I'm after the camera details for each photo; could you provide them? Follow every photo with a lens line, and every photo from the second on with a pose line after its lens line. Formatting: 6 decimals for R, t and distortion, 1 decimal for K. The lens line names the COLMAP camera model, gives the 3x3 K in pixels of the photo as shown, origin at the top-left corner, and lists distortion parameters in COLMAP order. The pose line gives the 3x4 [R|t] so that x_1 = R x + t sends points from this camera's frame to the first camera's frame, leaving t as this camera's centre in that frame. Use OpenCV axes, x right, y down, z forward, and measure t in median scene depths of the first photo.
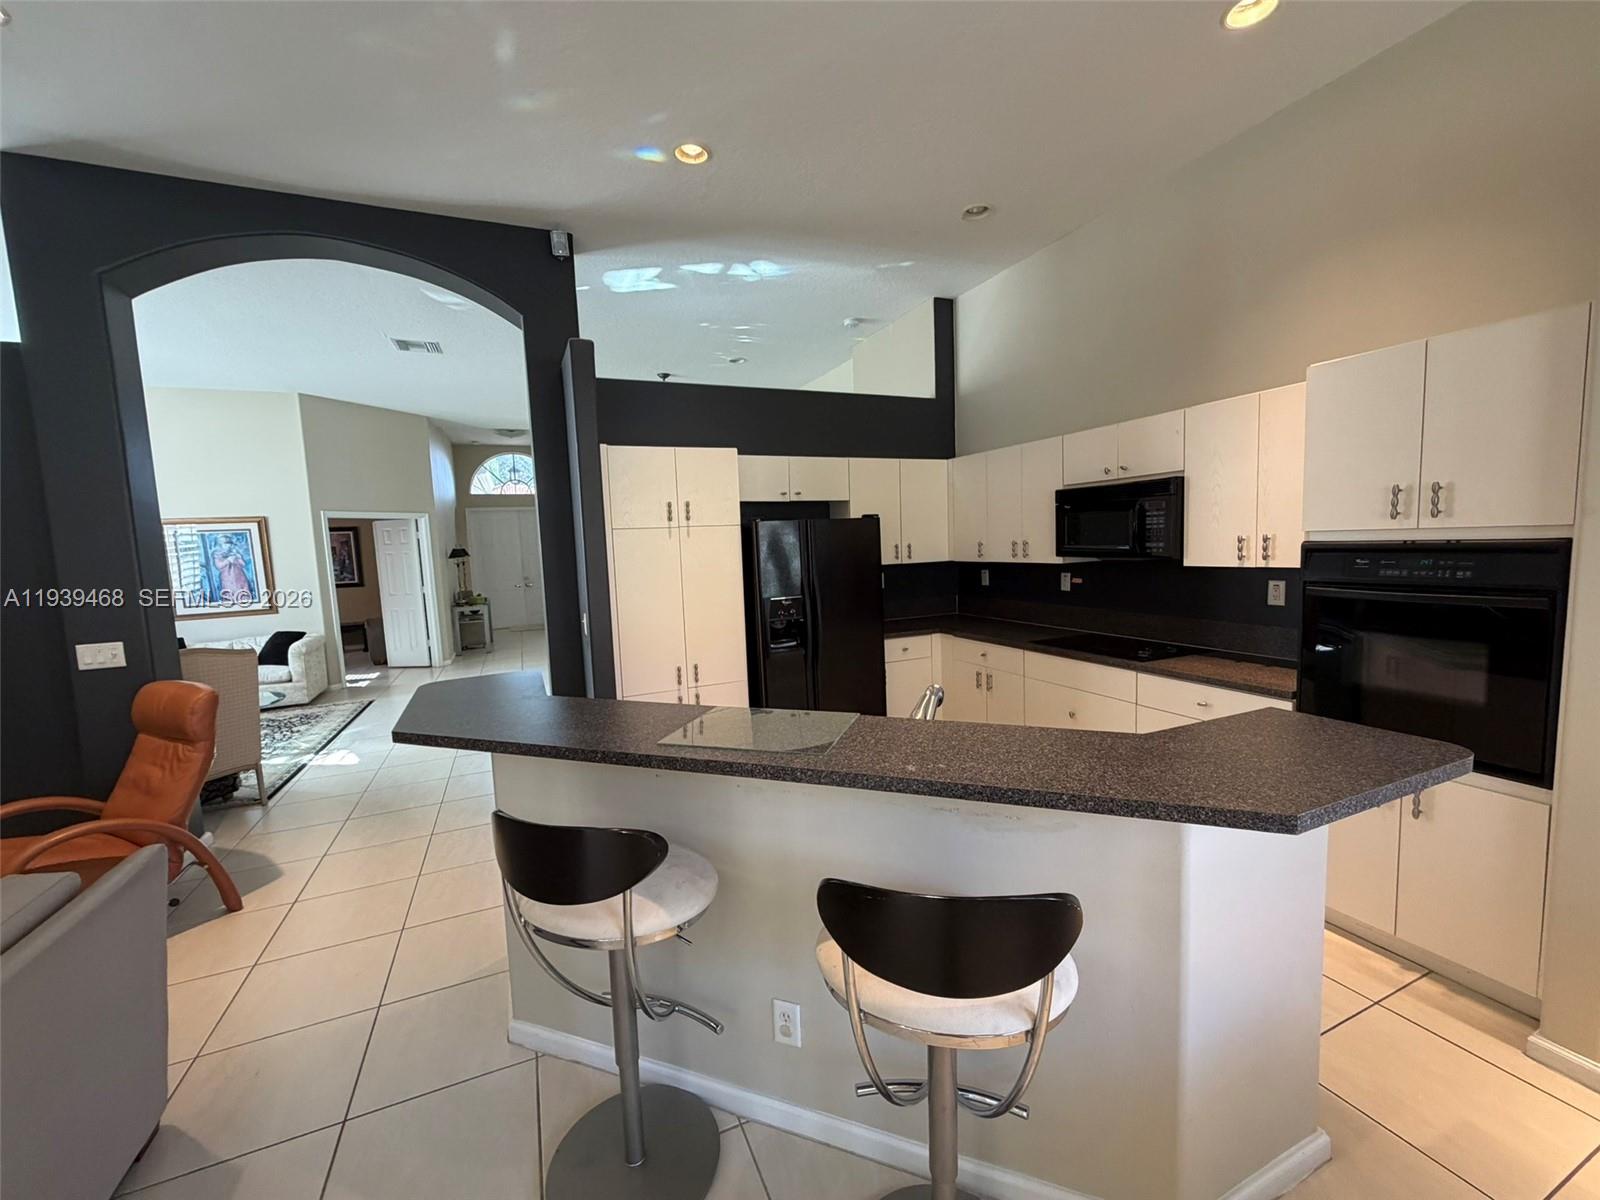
lens RADIAL K [[641.0, 0, 802.8], [0, 641.0, 601.6], [0, 0, 1]] dist [-0.000145, 0.000260]
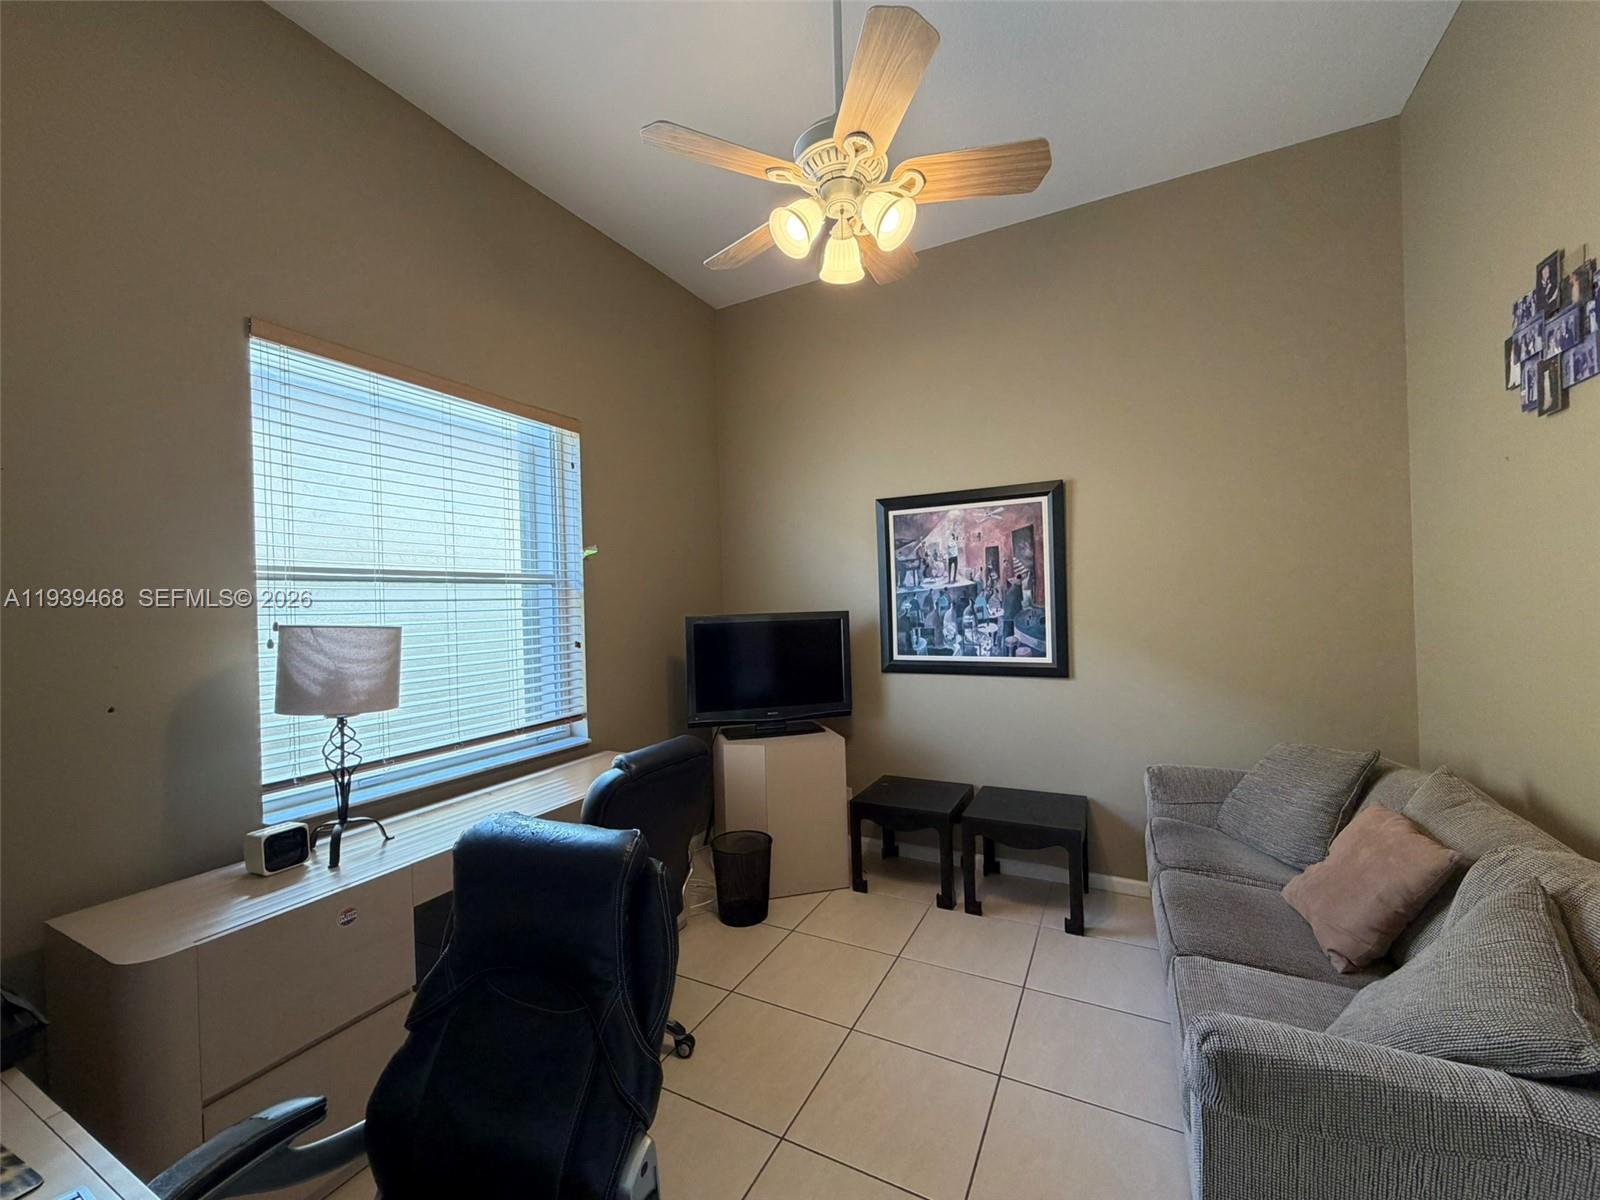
lens RADIAL K [[635.3, 0, 800.0], [0, 635.3, 600.0], [0, 0, 1]] dist [-0.000104, -0.000534]
pose [[0.623564, 0.020831, -0.781494, -1.431000], [-0.072182, 0.996909, -0.031022, -0.112170], [0.778433, 0.075754, 0.623141, 1.919857]]
